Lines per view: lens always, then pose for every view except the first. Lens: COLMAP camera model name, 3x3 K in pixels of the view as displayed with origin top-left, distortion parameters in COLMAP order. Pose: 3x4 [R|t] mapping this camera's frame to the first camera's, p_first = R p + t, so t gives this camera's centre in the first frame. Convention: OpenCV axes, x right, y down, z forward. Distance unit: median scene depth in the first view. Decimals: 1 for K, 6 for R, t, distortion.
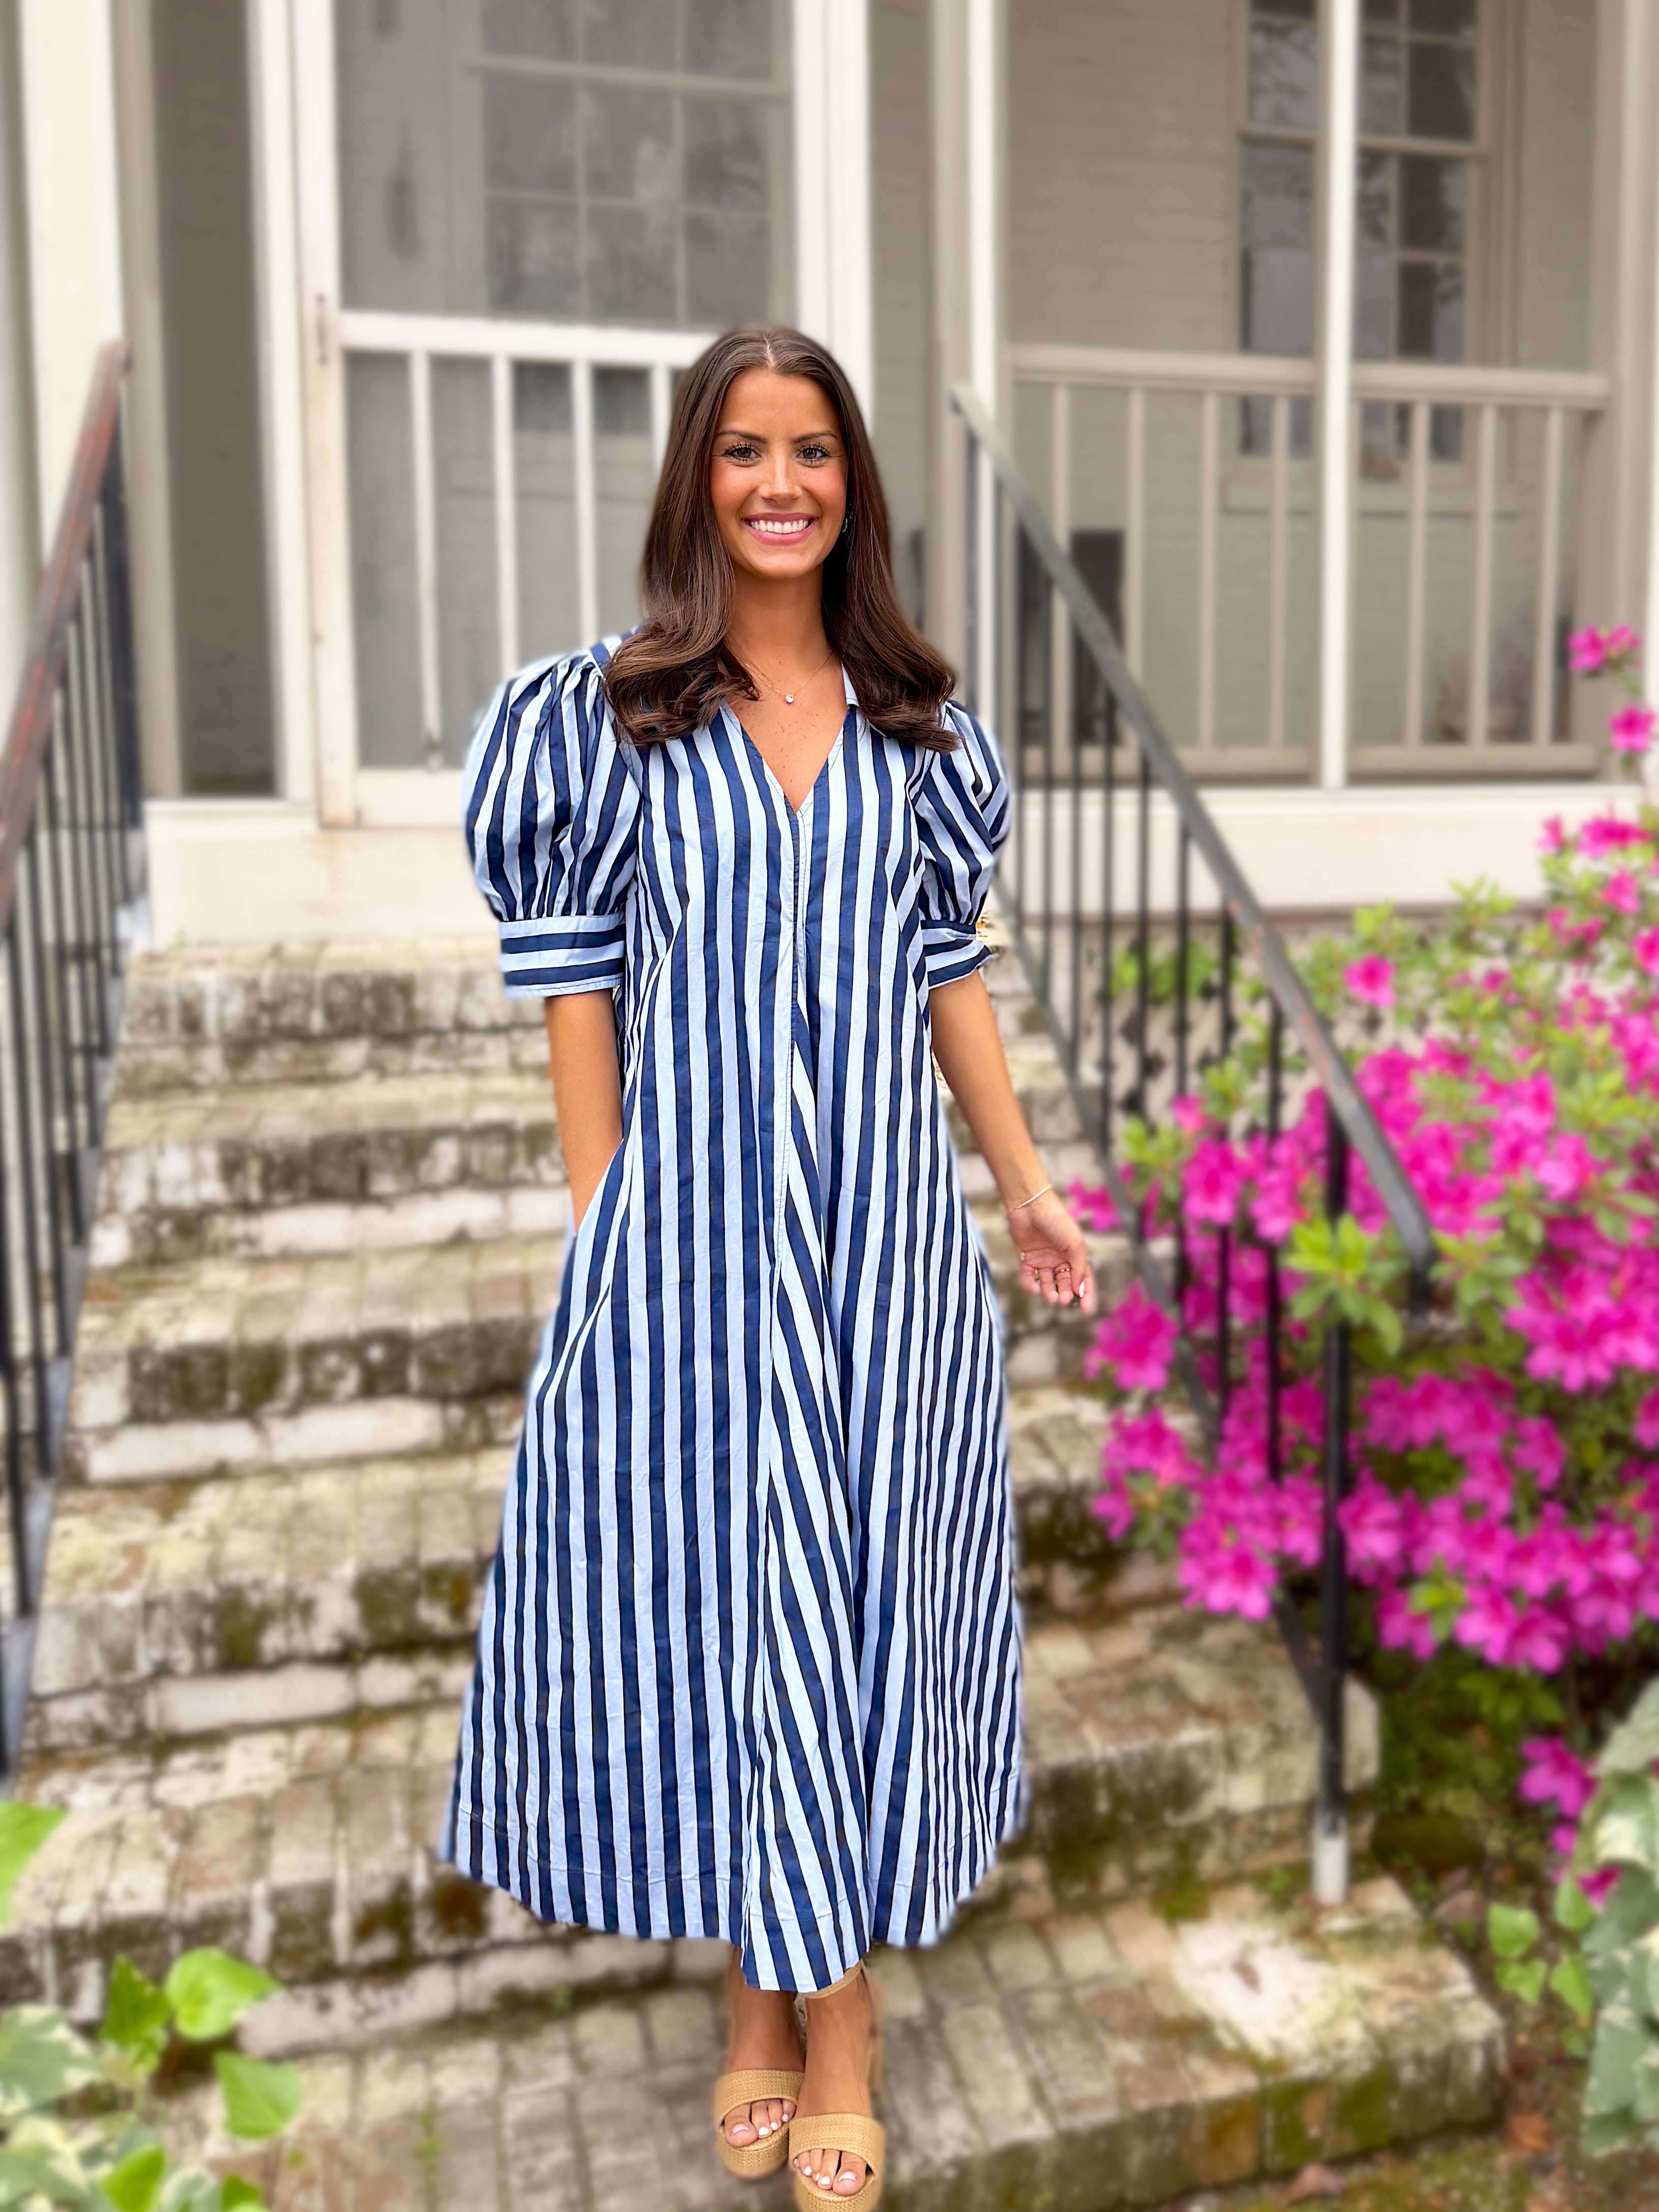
lens RADIAL K [[1967.1, 0, 1027.3], [0, 1967.1, 873.2], [0, 0, 1]] dist [0.037830, -0.096771]
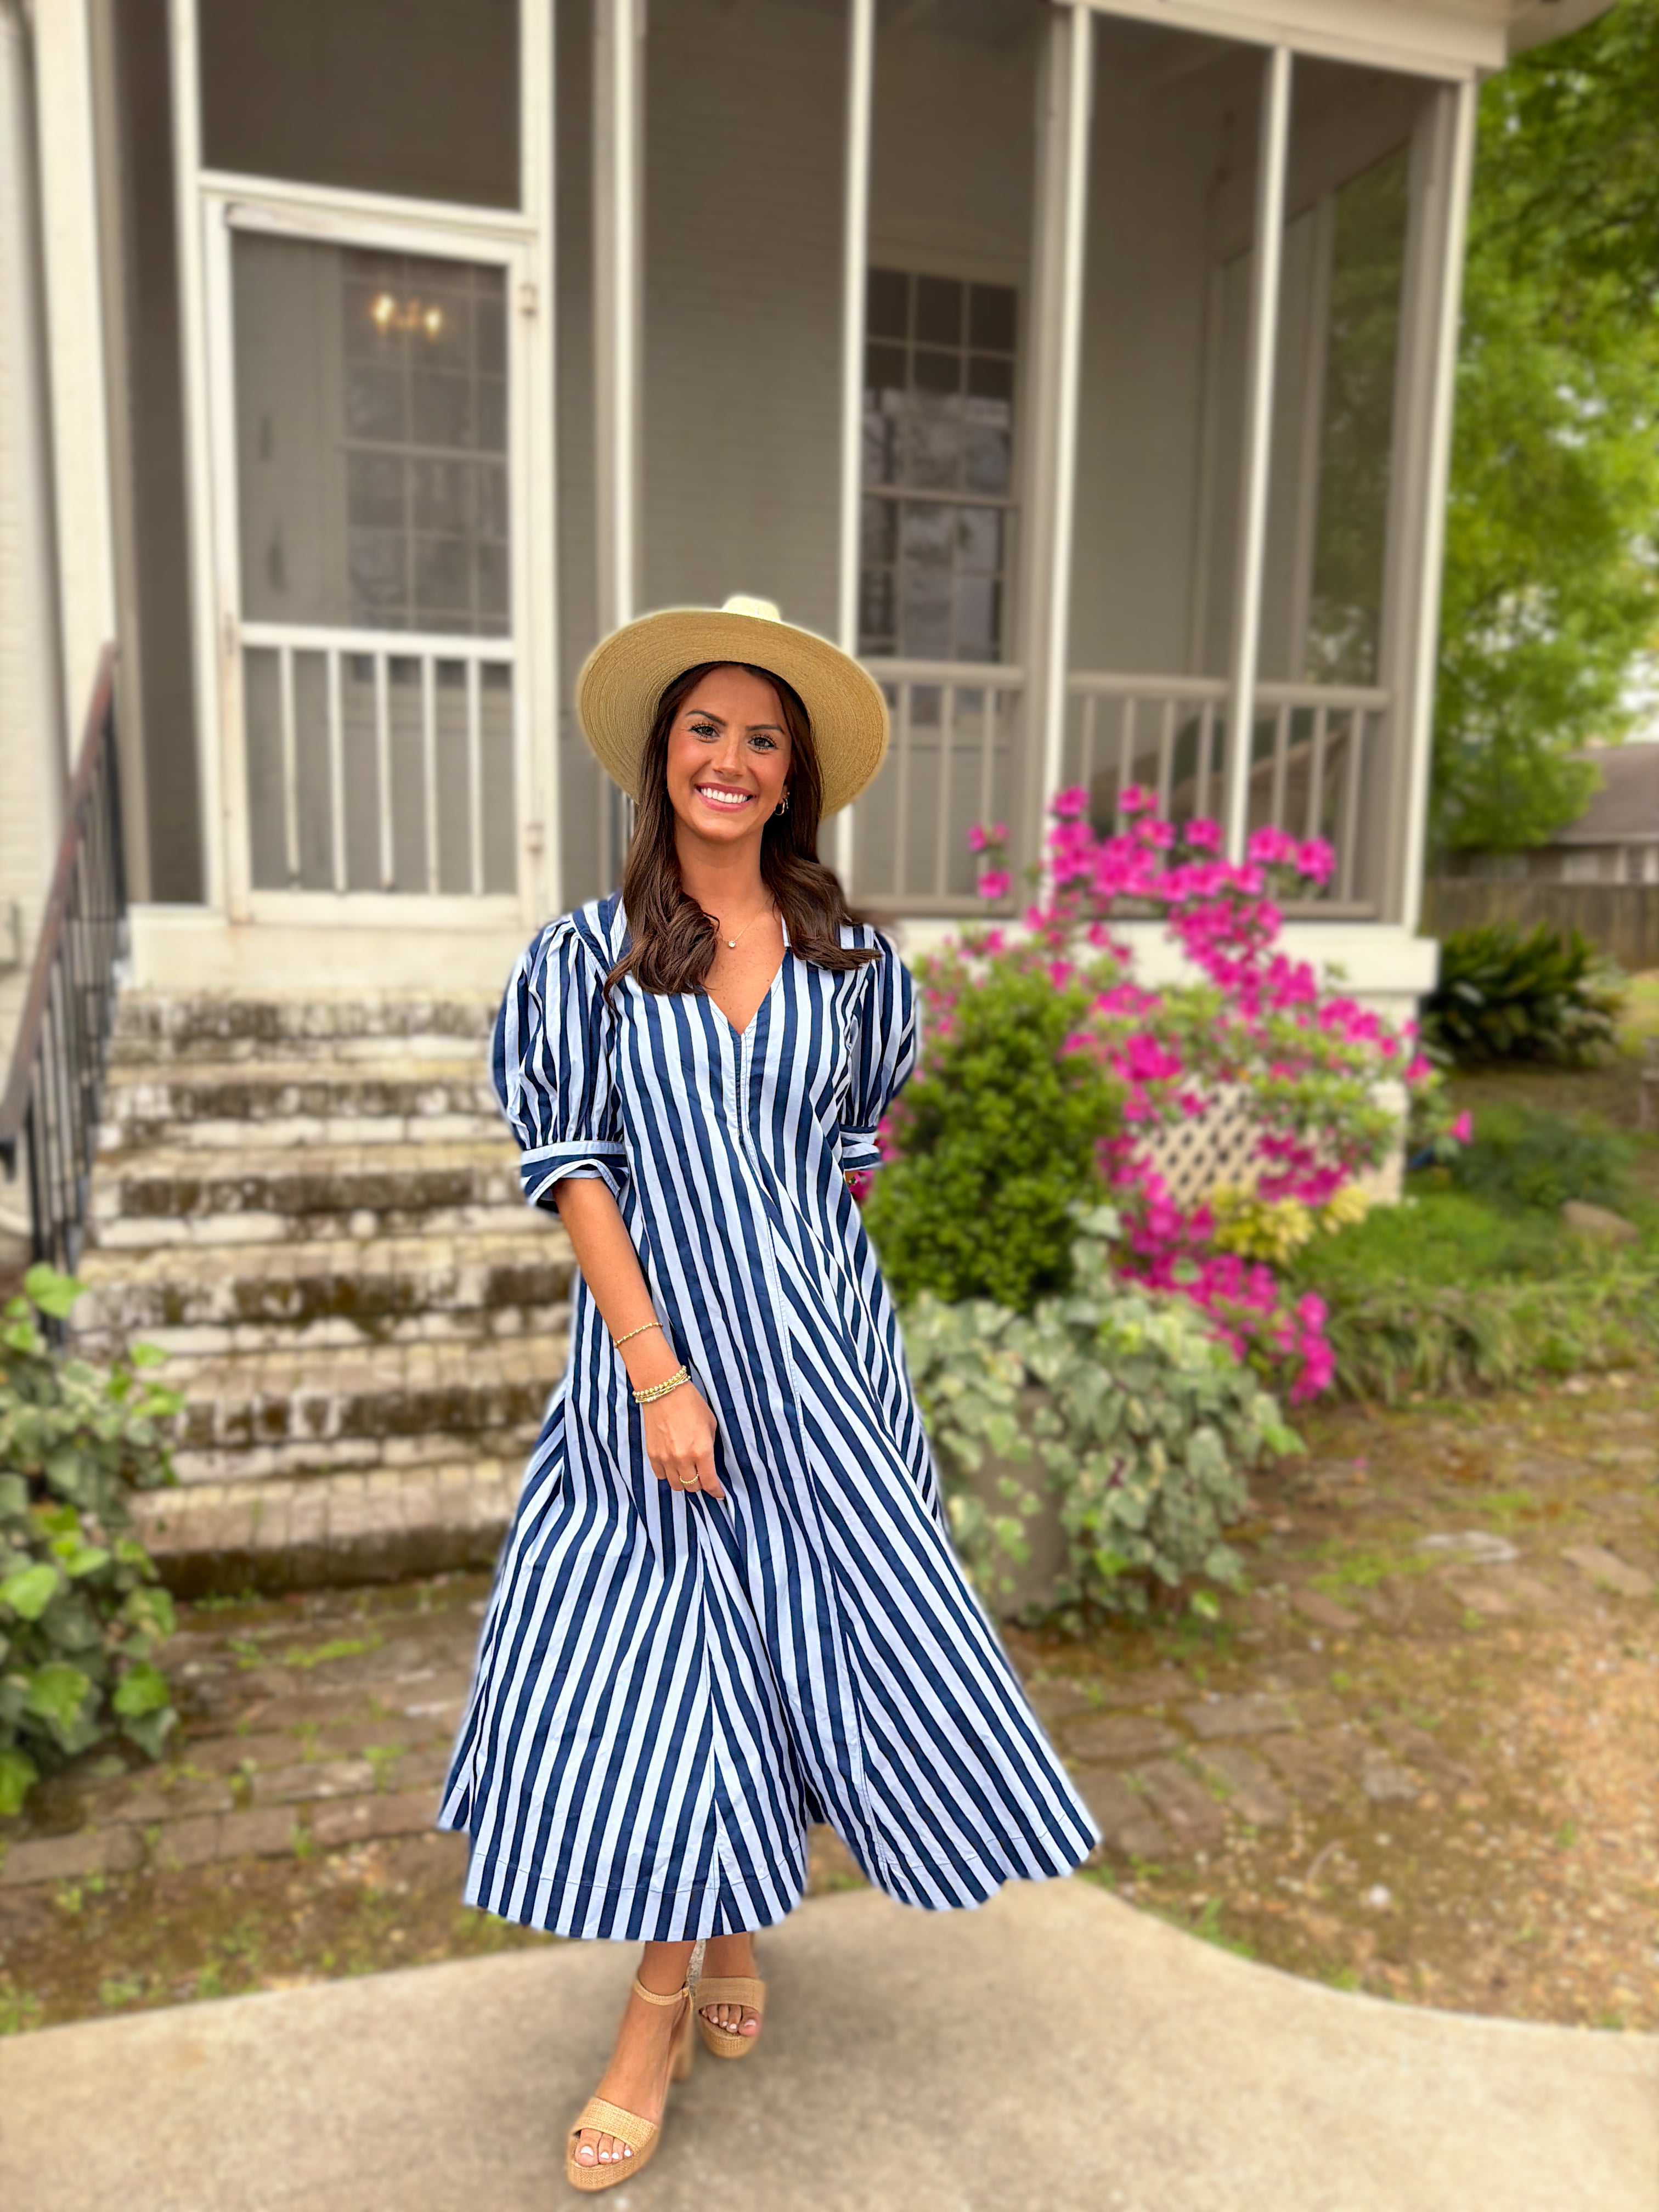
lens RADIAL K [[1542.3, 0, 829.2], [0, 1542.3, 1101.0], [0, 0, 1]] dist [0.005237, -0.007083]
pose [[0.999776, 0.021001, 0.002508, 0.215110], [-0.021113, 0.998049, 0.058763, 0.052891], [-0.001269, -0.058803, 0.998269, -0.465650]]
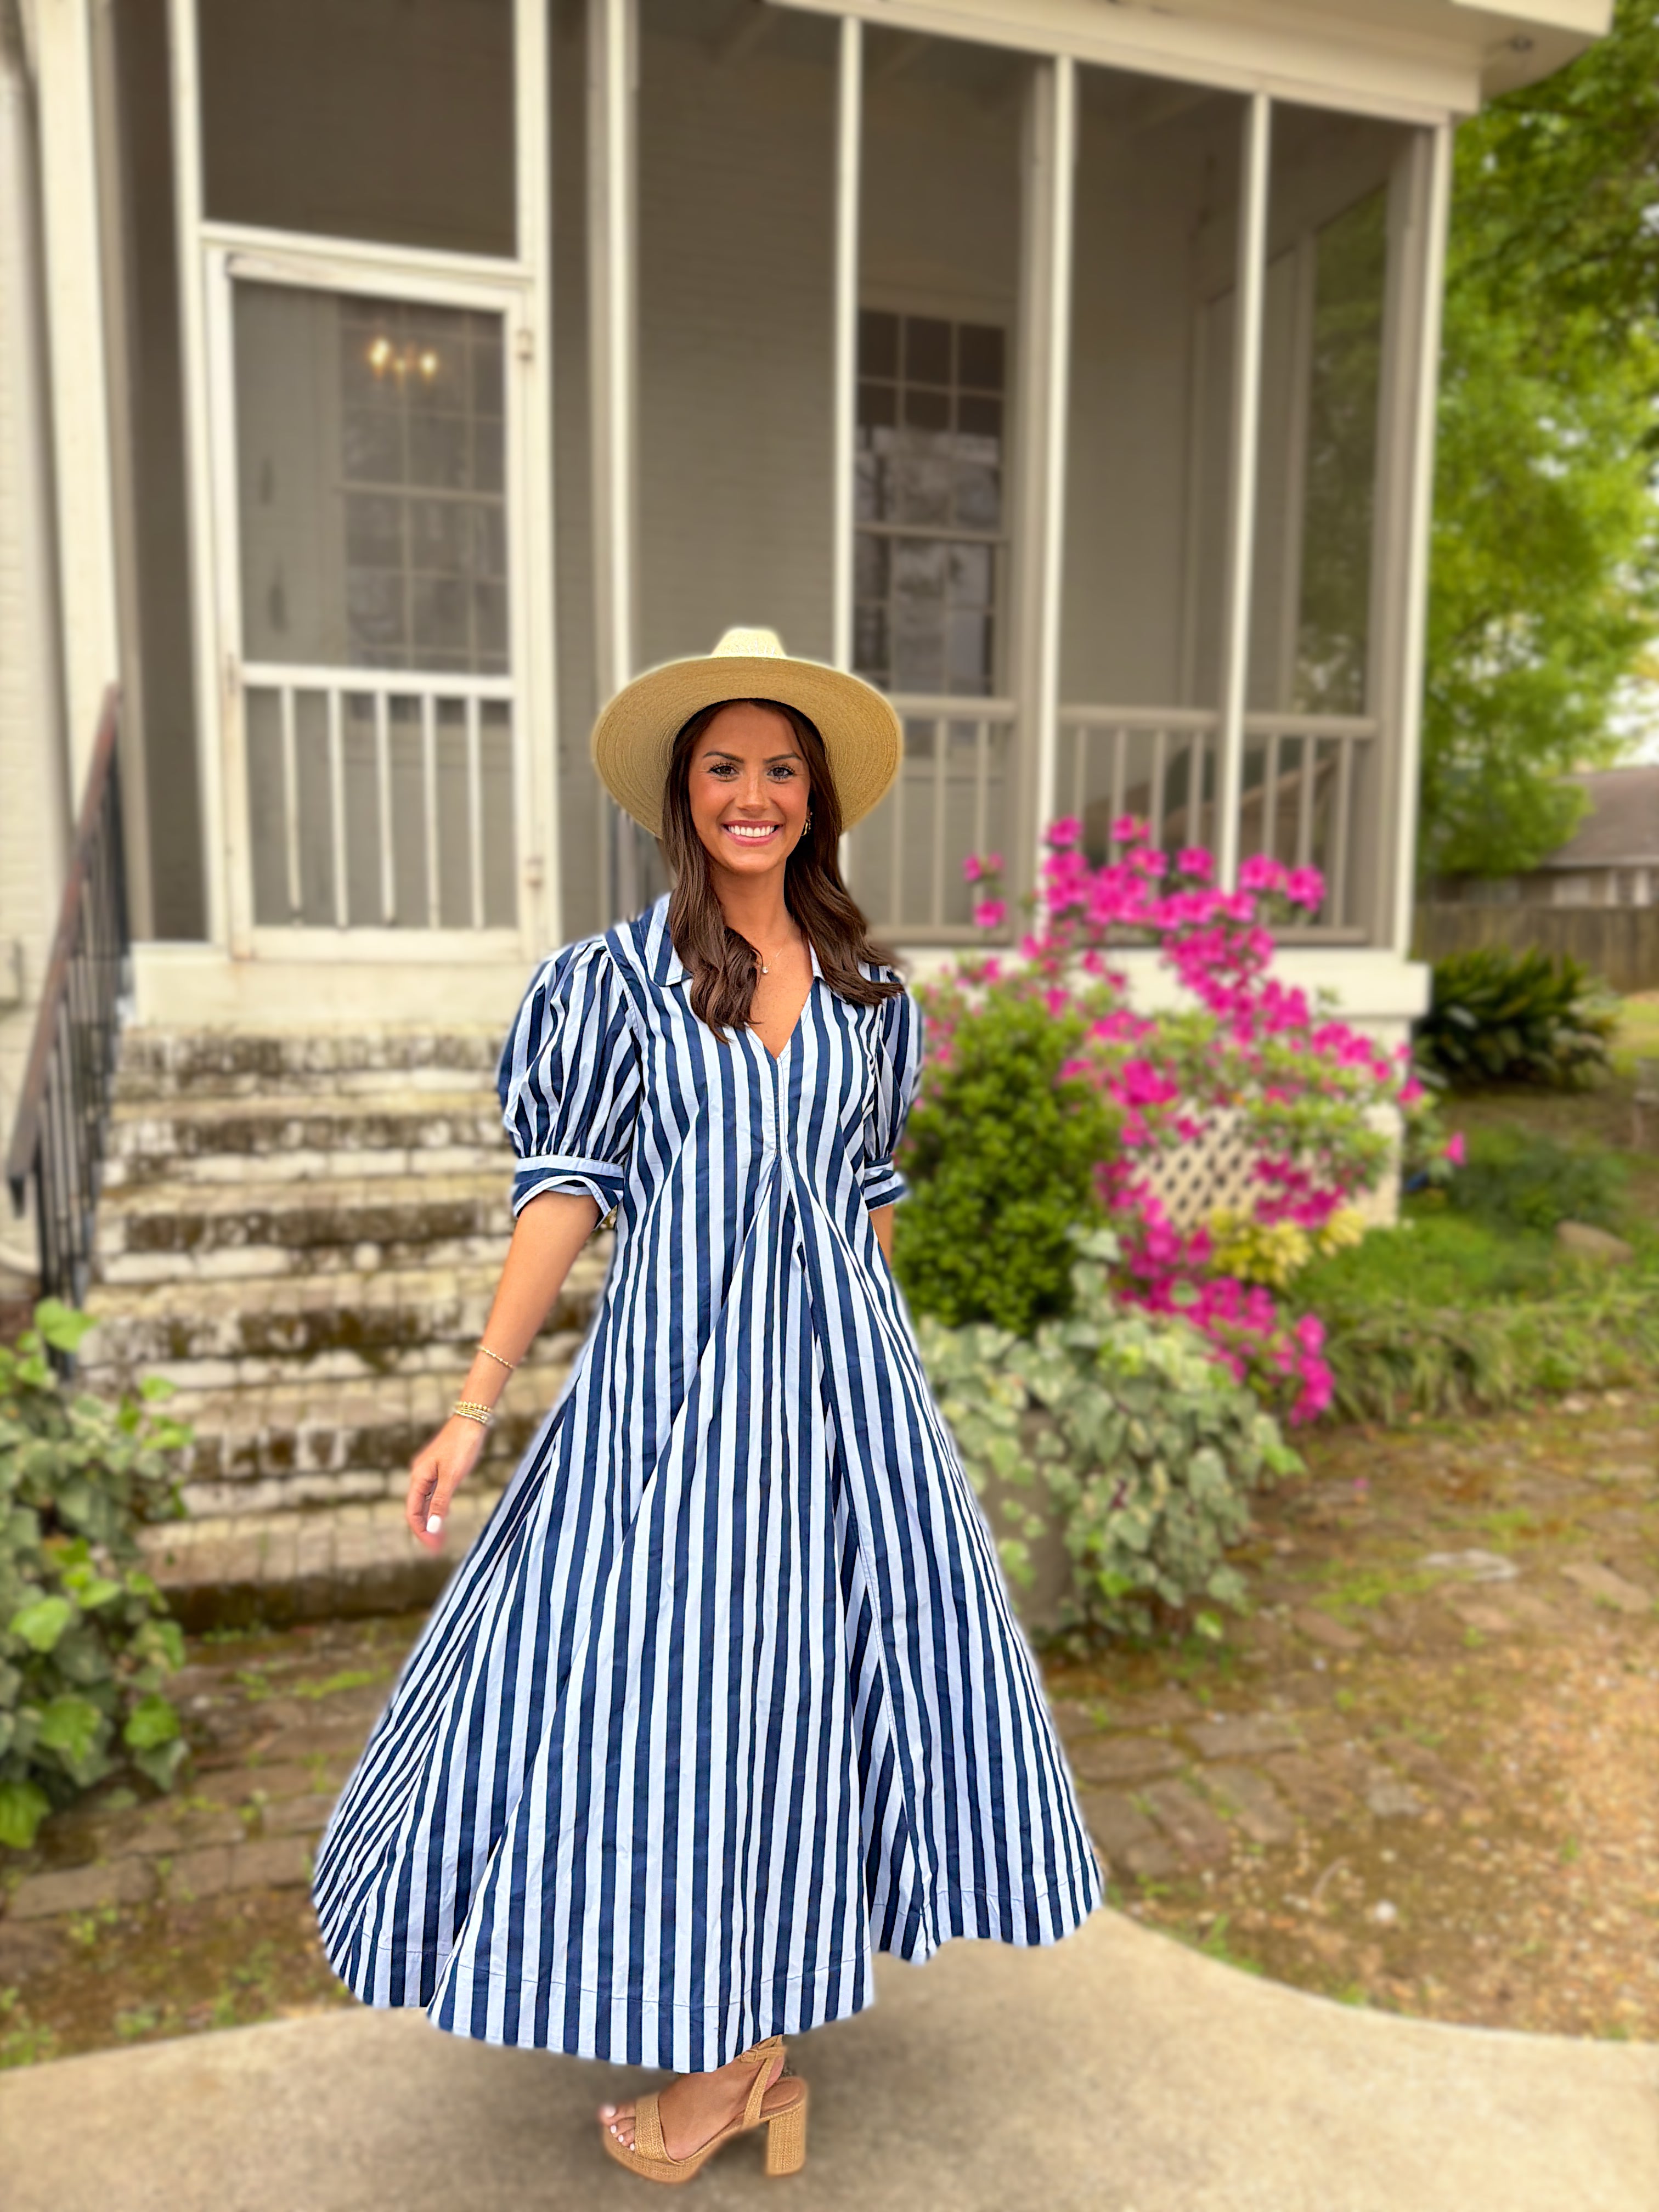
lens RADIAL K [[1543.1, 0, 834.8], [0, 1543.1, 1099.3], [0, 0, 1]] dist [0.003523, -0.006122]
pose [[0.999914, 0.010710, 0.007528, 0.212735], [-0.010991, 0.999205, 0.038313, 0.053346], [-0.007112, -0.038393, 0.999237, -0.479084]]
